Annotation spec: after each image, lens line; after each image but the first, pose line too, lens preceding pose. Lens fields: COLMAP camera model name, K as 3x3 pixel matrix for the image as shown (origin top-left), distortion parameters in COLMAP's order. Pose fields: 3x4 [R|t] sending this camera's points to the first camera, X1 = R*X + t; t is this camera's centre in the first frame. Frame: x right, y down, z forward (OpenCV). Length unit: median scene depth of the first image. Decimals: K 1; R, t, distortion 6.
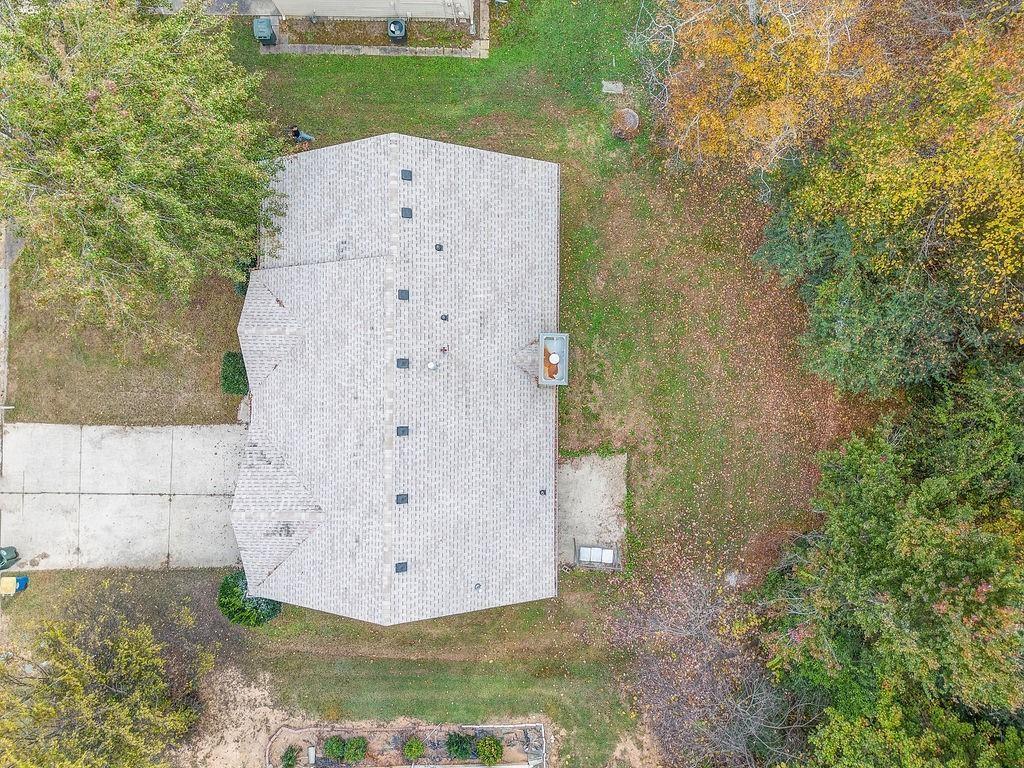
lens RADIAL K [[722.6, 0, 512.1], [0, 722.6, 384.3], [0, 0, 1]] dist [0.050846, -0.039373]
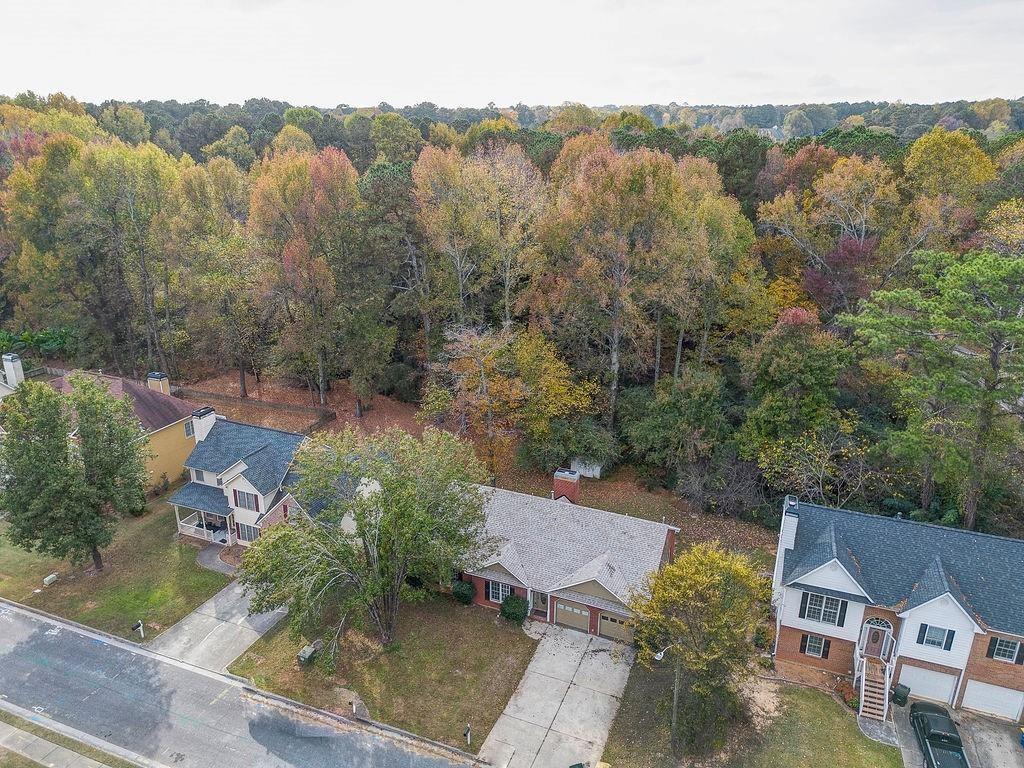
lens RADIAL K [[722.6, 0, 510.5], [0, 722.6, 376.8], [0, 0, 1]] dist [0.050846, -0.039373]
pose [[0.374588, -0.296262, 0.878586, -1.583153], [0.926990, 0.139421, -0.348212, 0.452986], [-0.019331, 0.944876, 0.326858, -0.025859]]
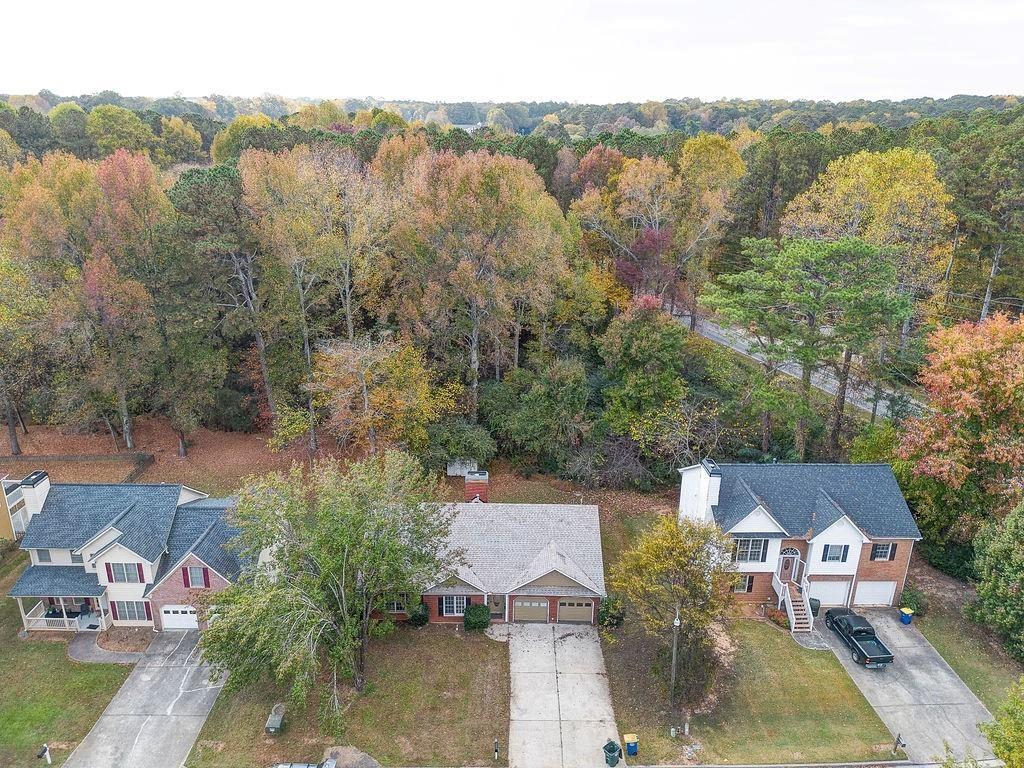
lens RADIAL K [[722.6, 0, 512.6], [0, 722.6, 377.8], [0, 0, 1]] dist [0.050846, -0.039373]
pose [[-0.011761, -0.327230, 0.944872, -1.661591], [0.999616, 0.019852, 0.019318, 0.021502], [-0.025079, 0.944736, 0.326871, -0.041048]]
